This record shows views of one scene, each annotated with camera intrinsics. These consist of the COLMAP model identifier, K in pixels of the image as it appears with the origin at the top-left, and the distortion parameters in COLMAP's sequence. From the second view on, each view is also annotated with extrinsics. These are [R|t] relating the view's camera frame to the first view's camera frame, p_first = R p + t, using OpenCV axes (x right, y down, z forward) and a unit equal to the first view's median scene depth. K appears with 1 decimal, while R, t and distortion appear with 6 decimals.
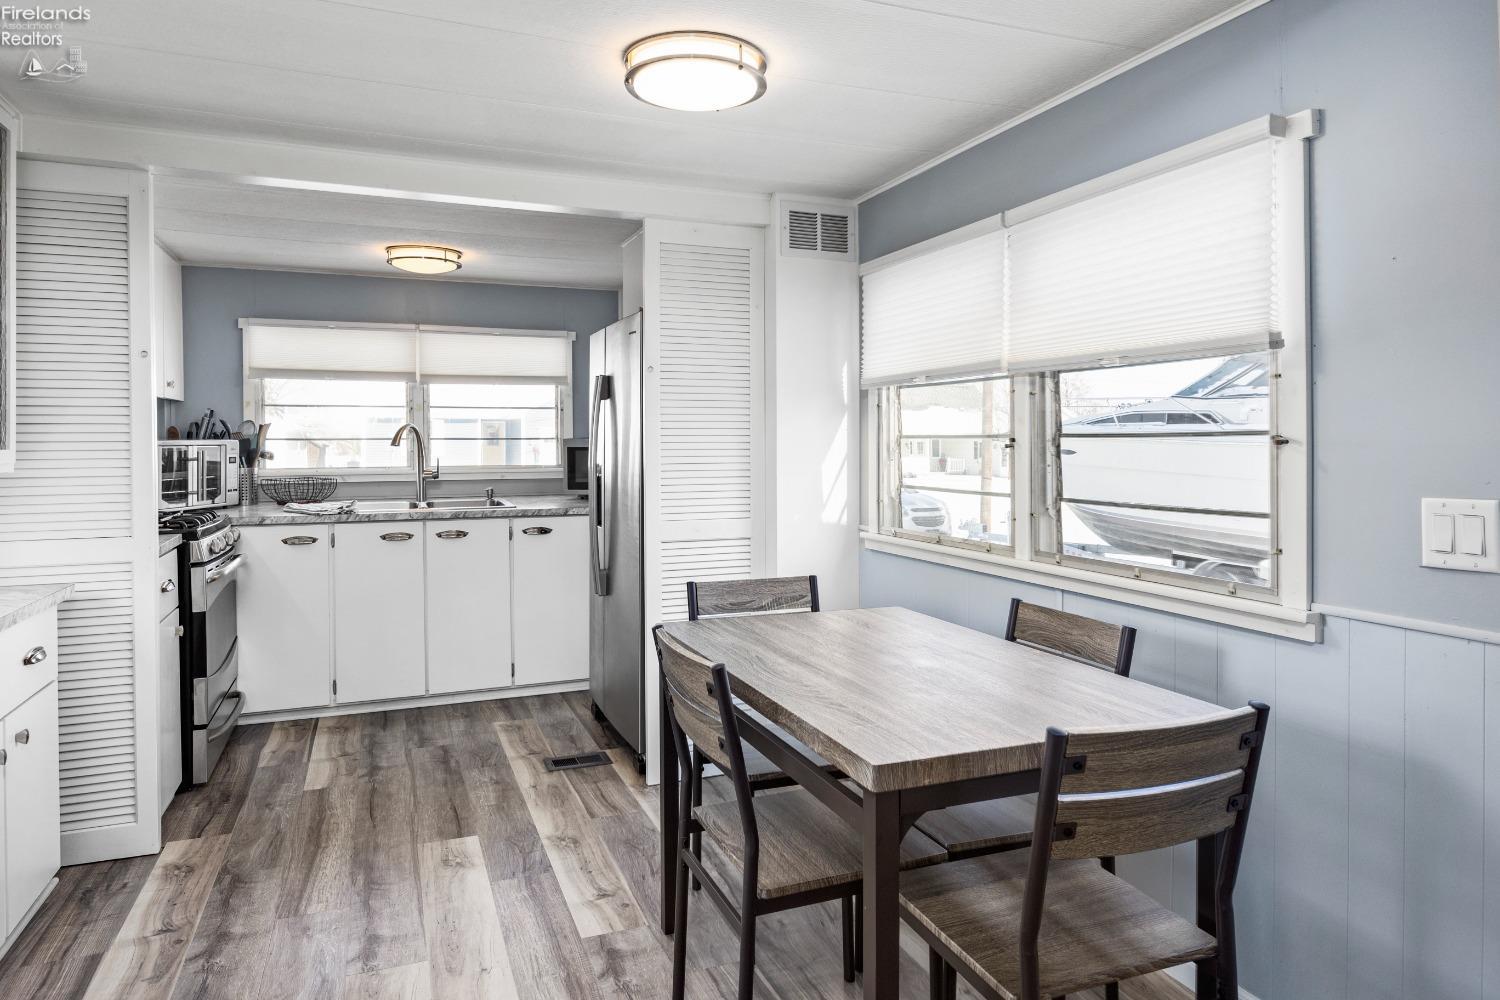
lens RADIAL K [[923.3, 0, 751.8], [0, 923.3, 463.0], [0, 0, 1]] dist [-0.017302, 0.001353]
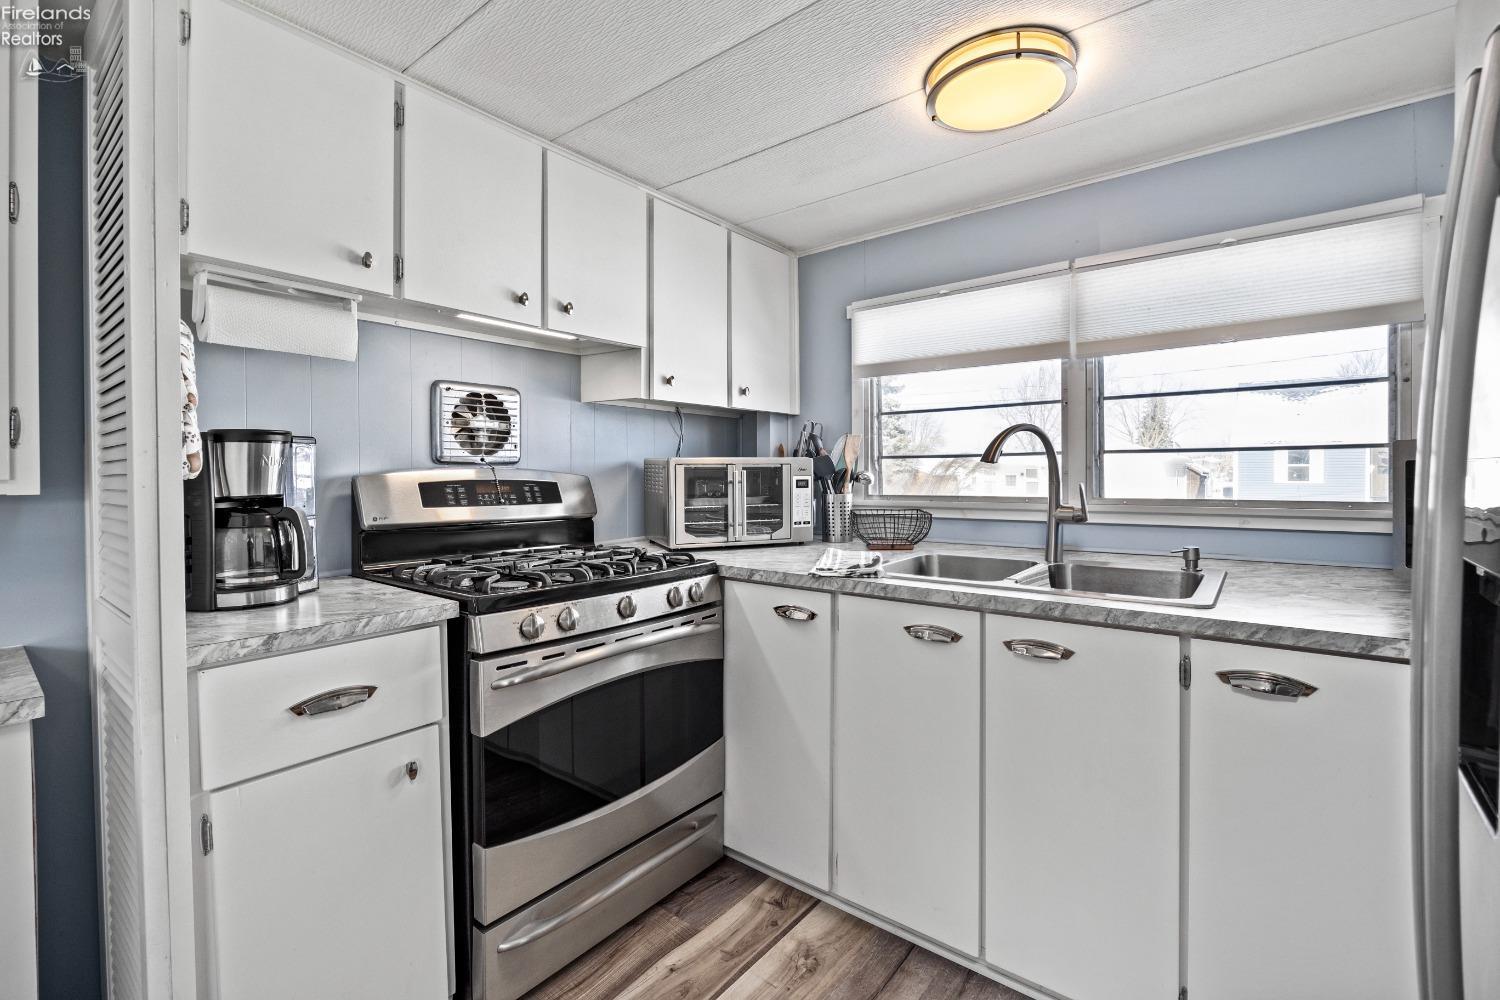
lens RADIAL K [[656.3, 0, 753.9], [0, 656.3, 486.7], [0, 0, 1]] dist [-0.011567, -0.000080]
pose [[0.491797, 0.016412, -0.870555, -0.109346], [-0.016471, 0.999819, 0.009544, -0.005425], [0.870554, 0.009645, 0.491979, 0.711487]]
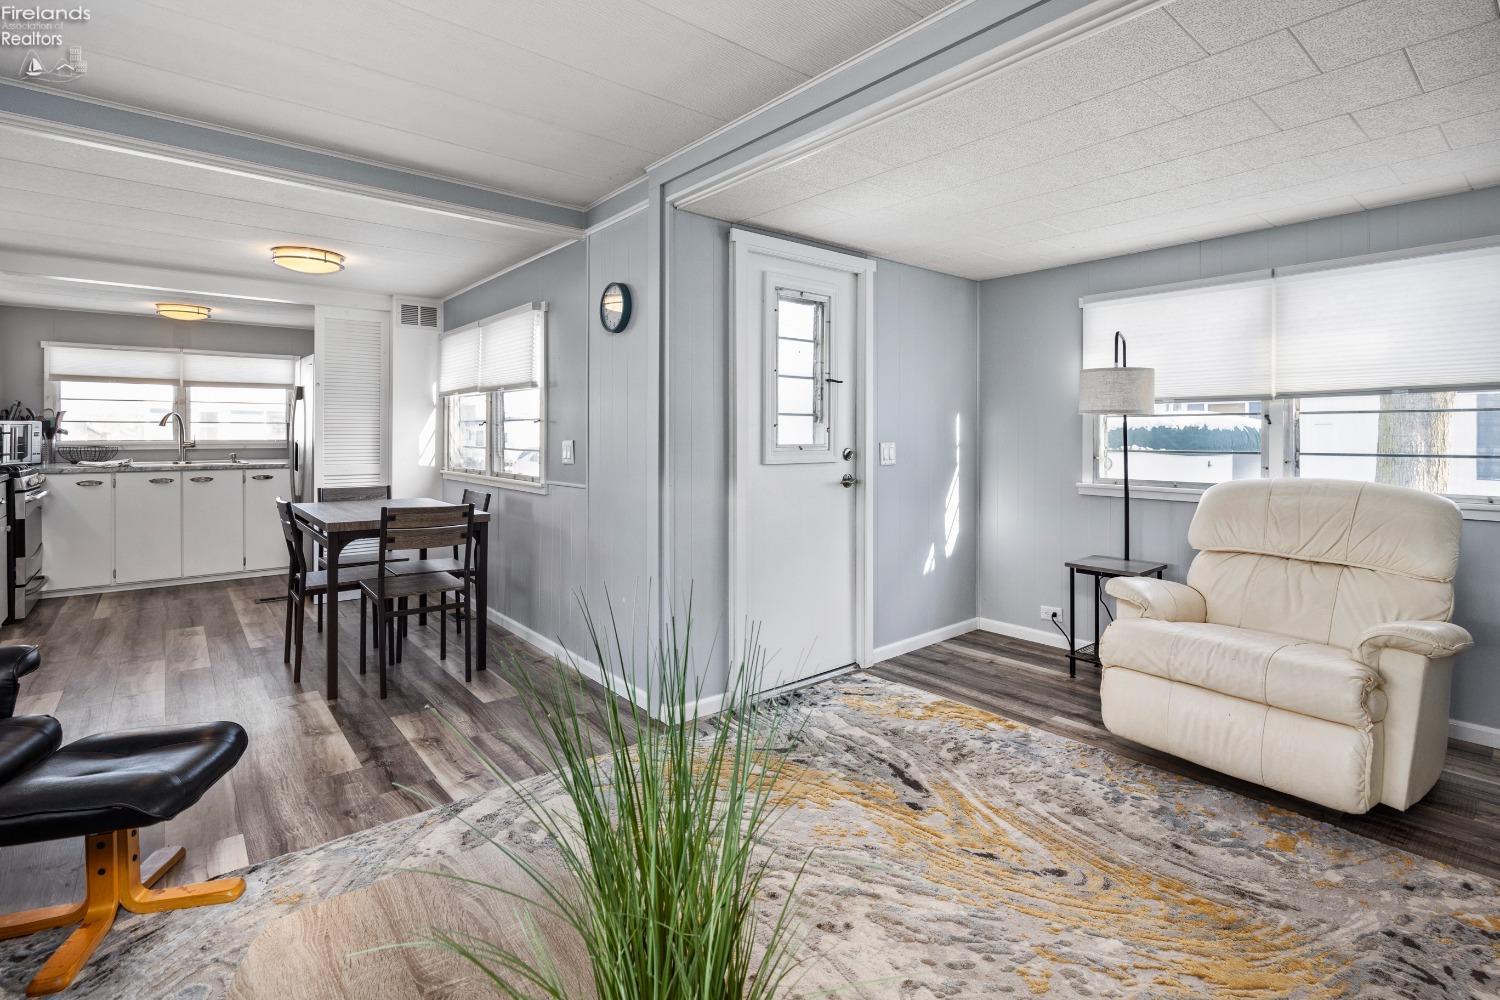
lens RADIAL K [[721.1, 0, 742.6], [0, 721.1, 438.1], [0, 0, 1]] dist [-0.003592, -0.000934]
pose [[0.957875, 0.002202, 0.287177, 0.231473], [0.002291, 0.999880, -0.015307, 0.025374], [-0.287177, 0.015320, 0.957755, -0.510971]]
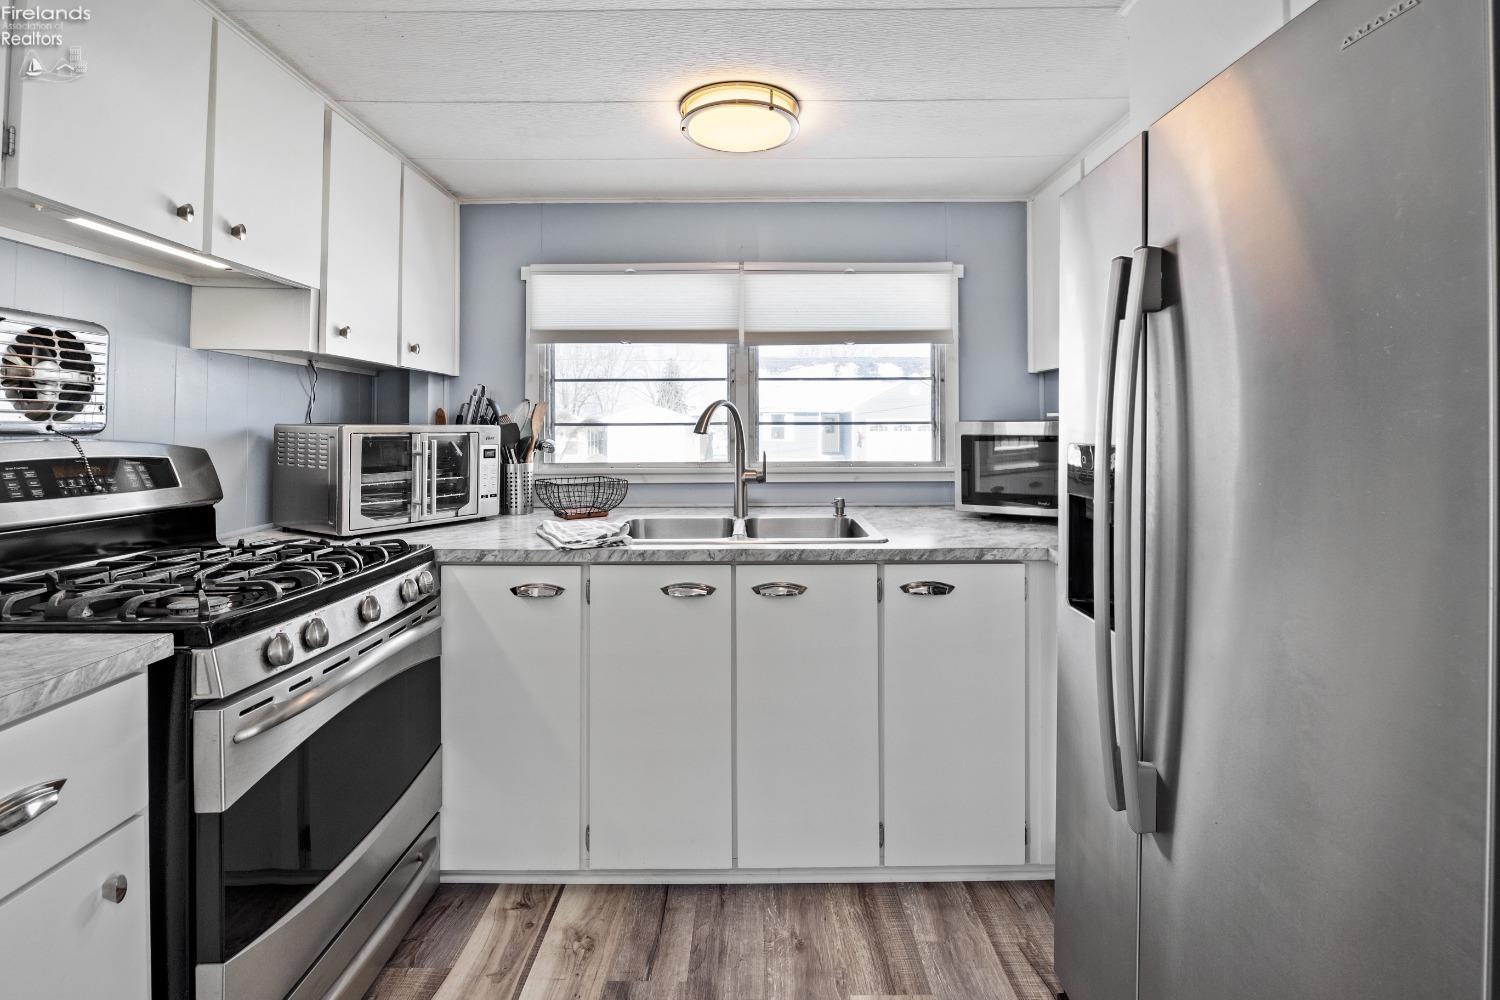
lens RADIAL K [[690.6, 0, 752.8], [0, 690.6, 426.9], [0, 0, 1]] dist [-0.015646, -0.000343]
pose [[0.926452, -0.002844, -0.376402, -0.179797], [-0.007556, 0.999629, -0.026153, -0.011620], [0.376337, 0.027073, 0.926087, 0.596407]]
